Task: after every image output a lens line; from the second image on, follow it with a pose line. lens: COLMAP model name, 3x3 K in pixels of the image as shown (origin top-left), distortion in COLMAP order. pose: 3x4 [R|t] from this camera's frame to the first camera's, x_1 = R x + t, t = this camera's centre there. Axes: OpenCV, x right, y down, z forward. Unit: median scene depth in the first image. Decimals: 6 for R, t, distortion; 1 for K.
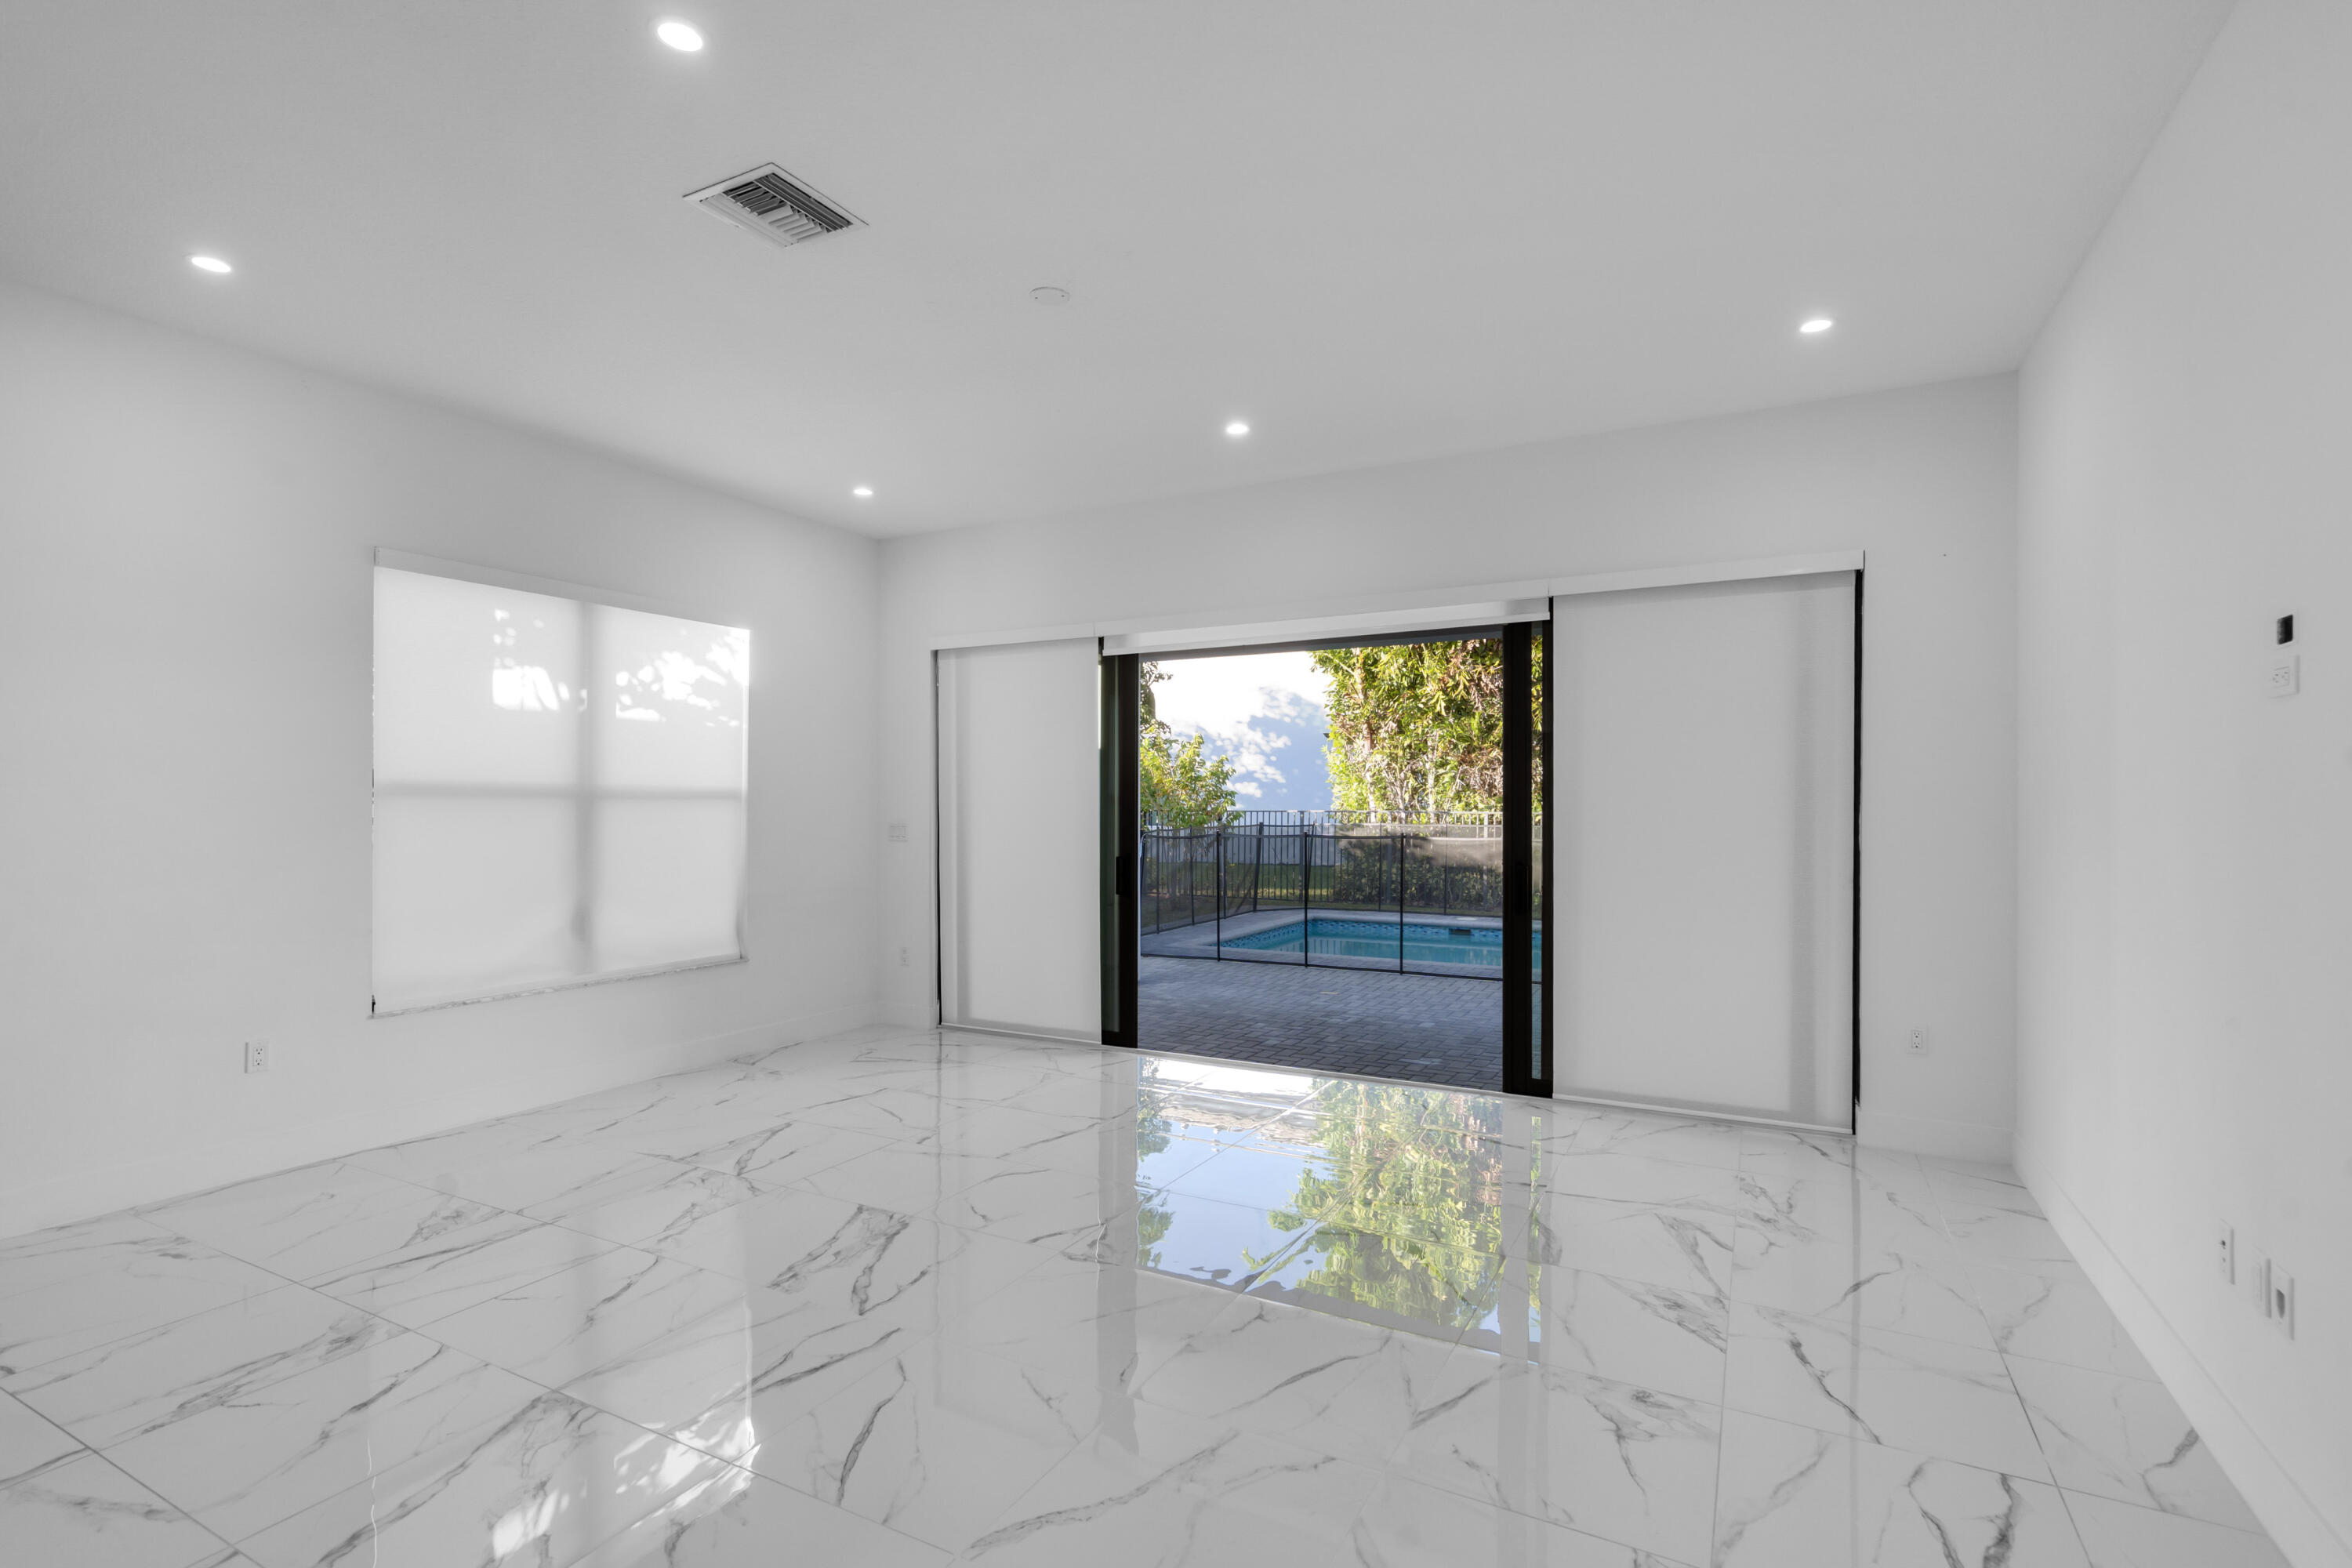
lens RADIAL K [[1107.3, 0, 1121.8], [0, 1107.3, 809.1], [0, 0, 1]] dist [-0.007886, 0.003959]
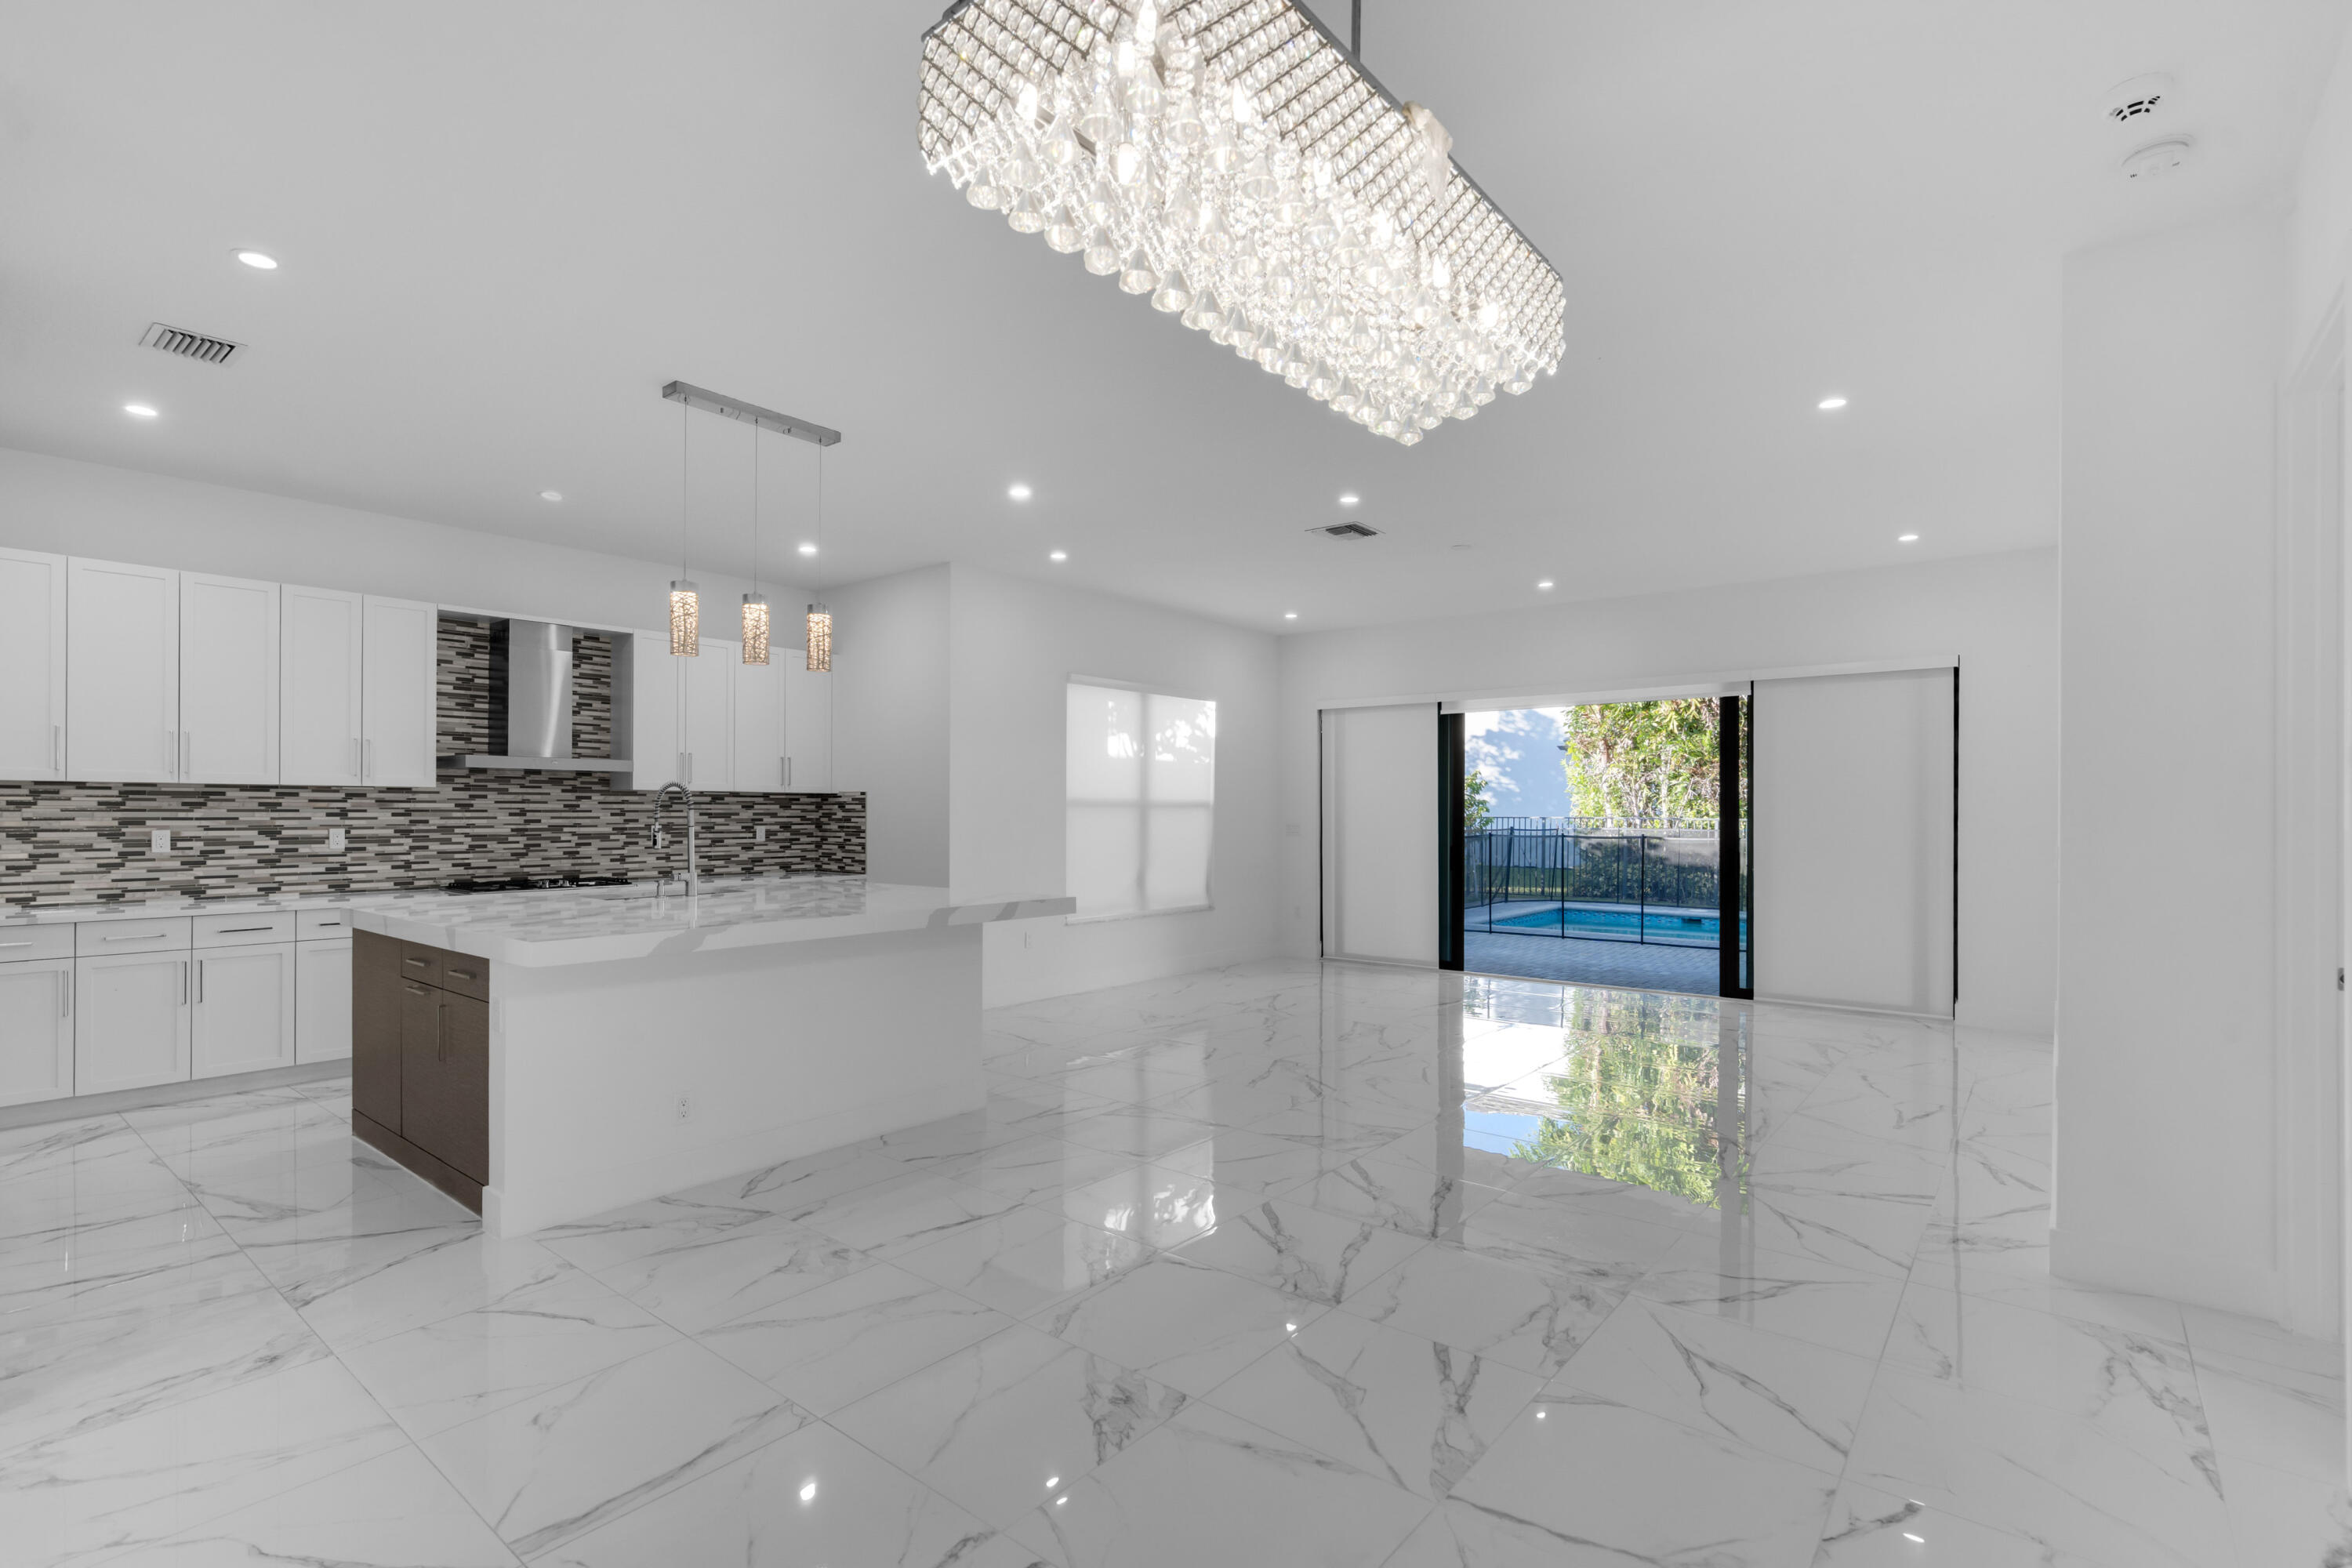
lens RADIAL K [[1107.3, 0, 1123.3], [0, 1107.3, 808.7], [0, 0, 1]] dist [-0.007886, 0.003959]
pose [[0.983917, 0.001959, -0.178617, -0.080432], [-0.003027, 0.999979, -0.005705, 0.000804], [0.178602, 0.006154, 0.983902, -0.269354]]
